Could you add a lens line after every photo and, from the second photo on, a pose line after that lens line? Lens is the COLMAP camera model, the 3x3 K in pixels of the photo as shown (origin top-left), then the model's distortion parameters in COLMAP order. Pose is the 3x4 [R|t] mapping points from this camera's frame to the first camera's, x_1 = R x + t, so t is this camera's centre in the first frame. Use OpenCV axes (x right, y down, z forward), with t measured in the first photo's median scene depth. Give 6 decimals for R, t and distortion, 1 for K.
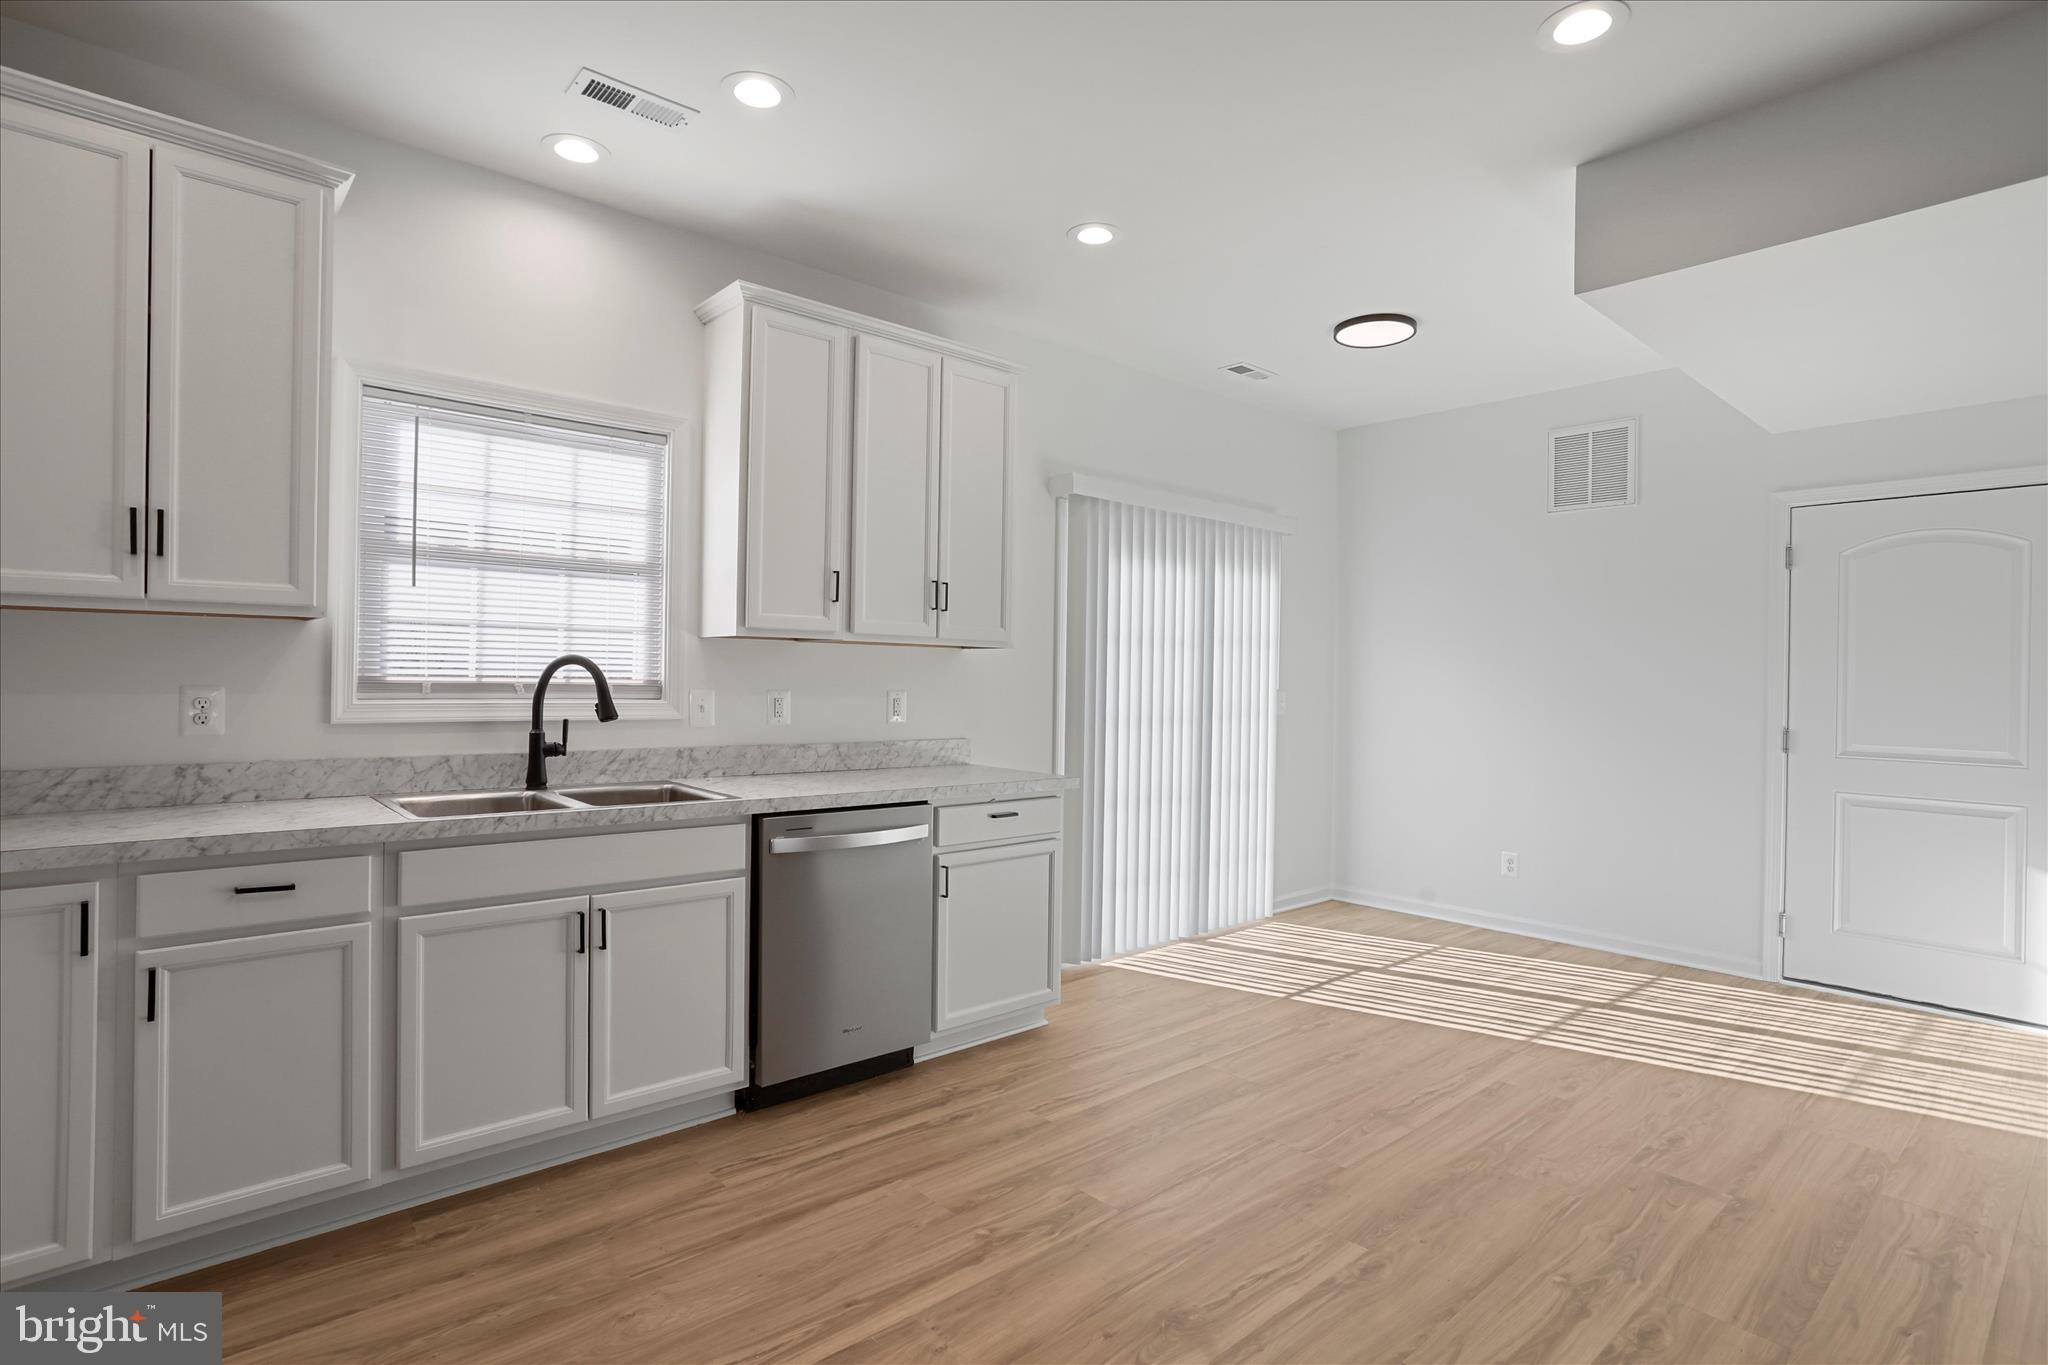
lens RADIAL K [[1011.3, 0, 1004.1], [0, 1011.3, 681.0], [0, 0, 1]] dist [-0.054322, 0.031345]
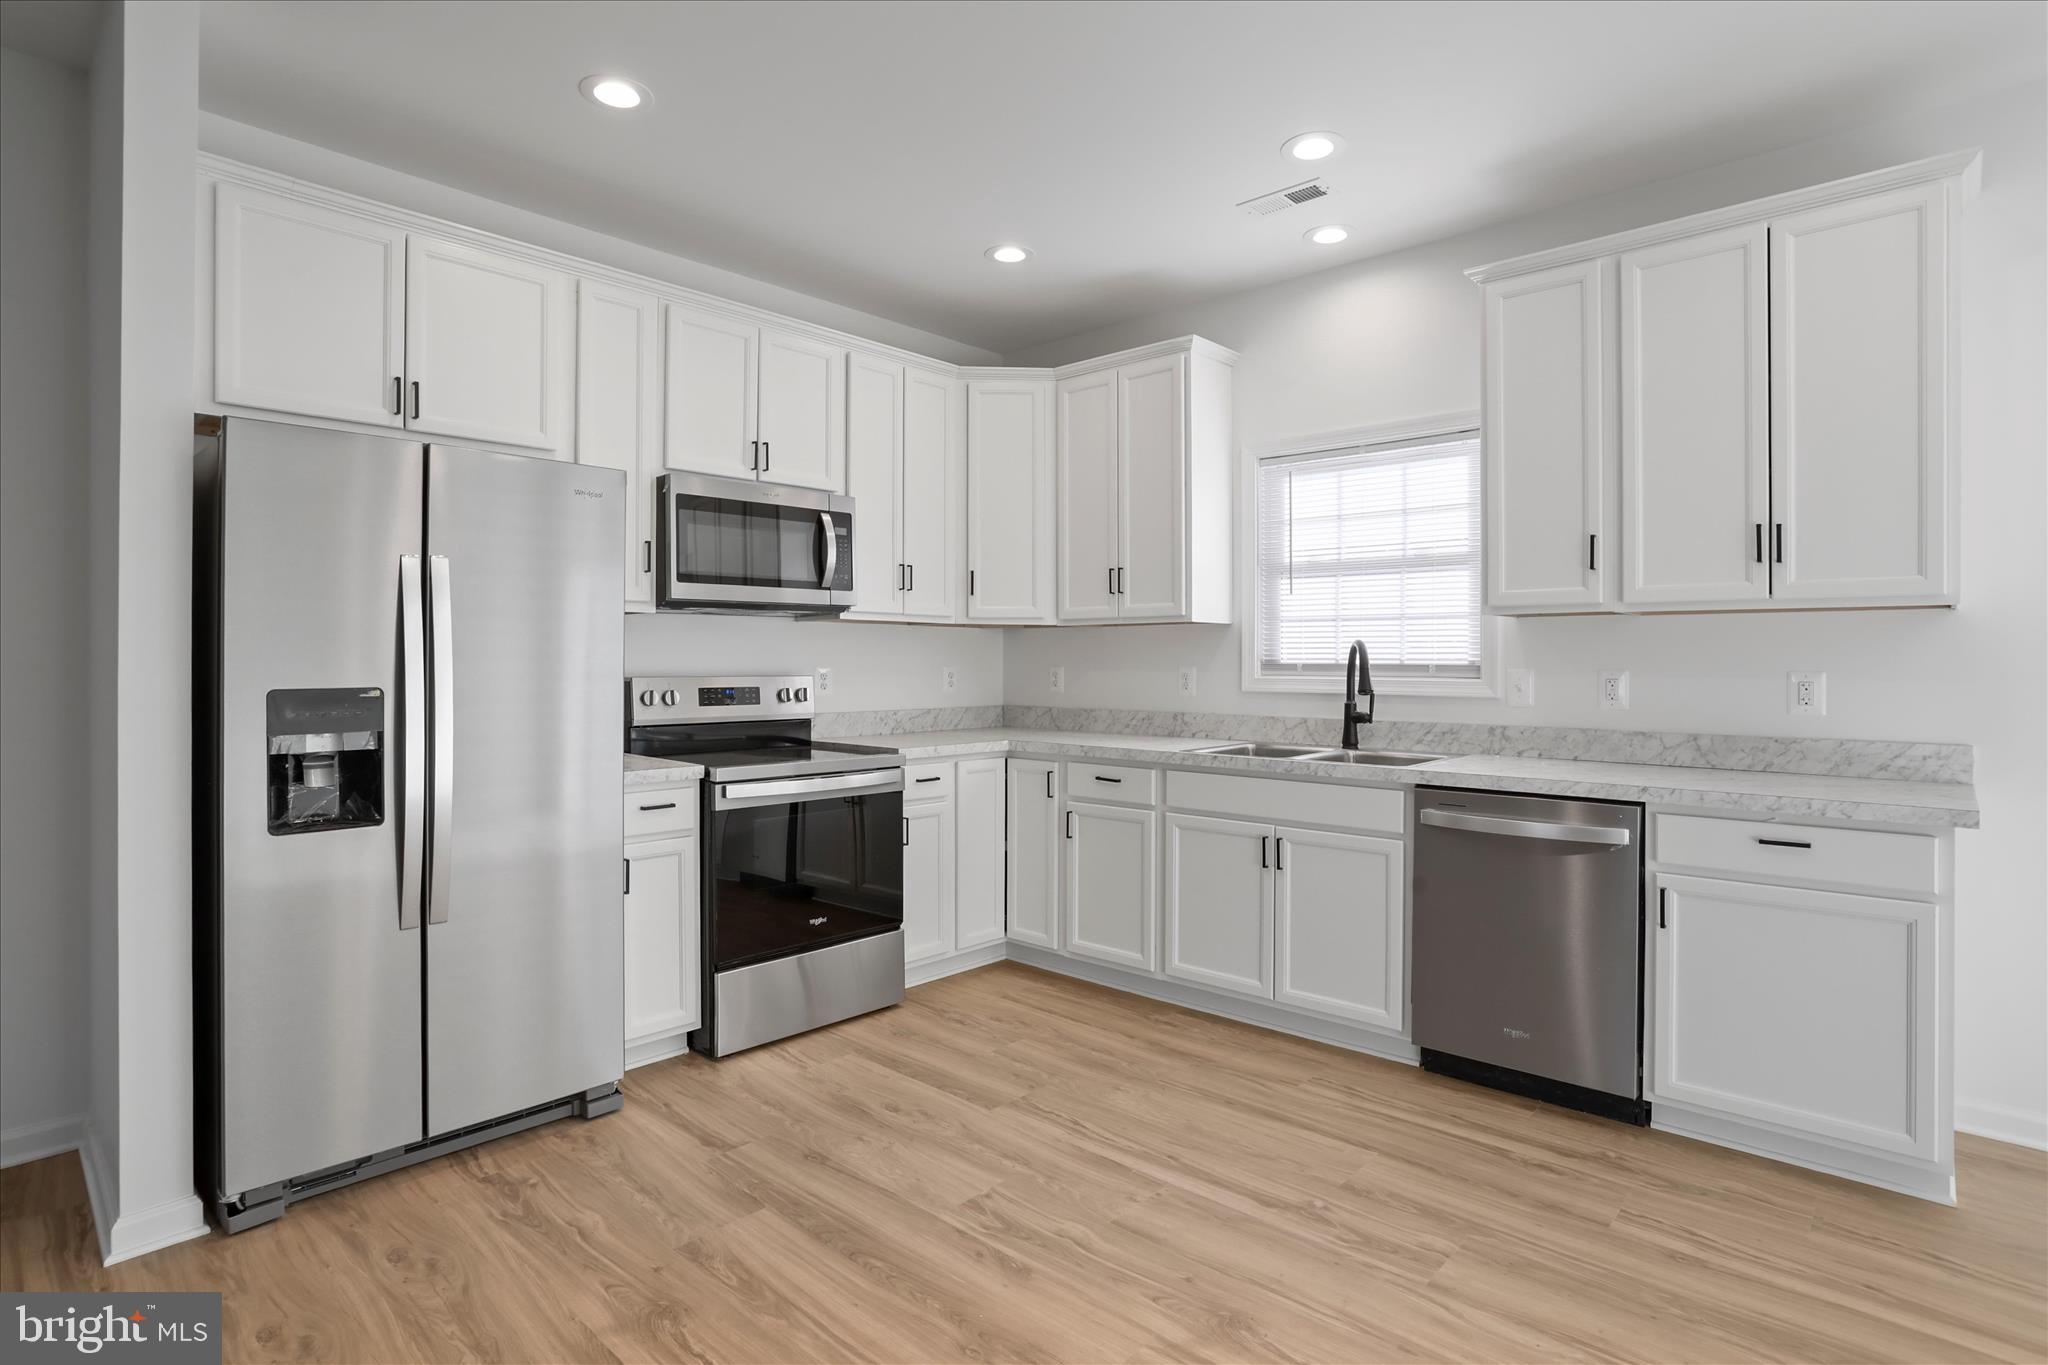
lens RADIAL K [[1037.3, 0, 1085.2], [0, 1037.3, 675.5], [0, 0, 1]] dist [-0.019372, -0.000497]
pose [[0.149928, -0.003253, -0.988692, 0.775718], [-0.003287, 0.999987, -0.003789, 0.023754], [0.988692, 0.003818, 0.149915, 0.493365]]
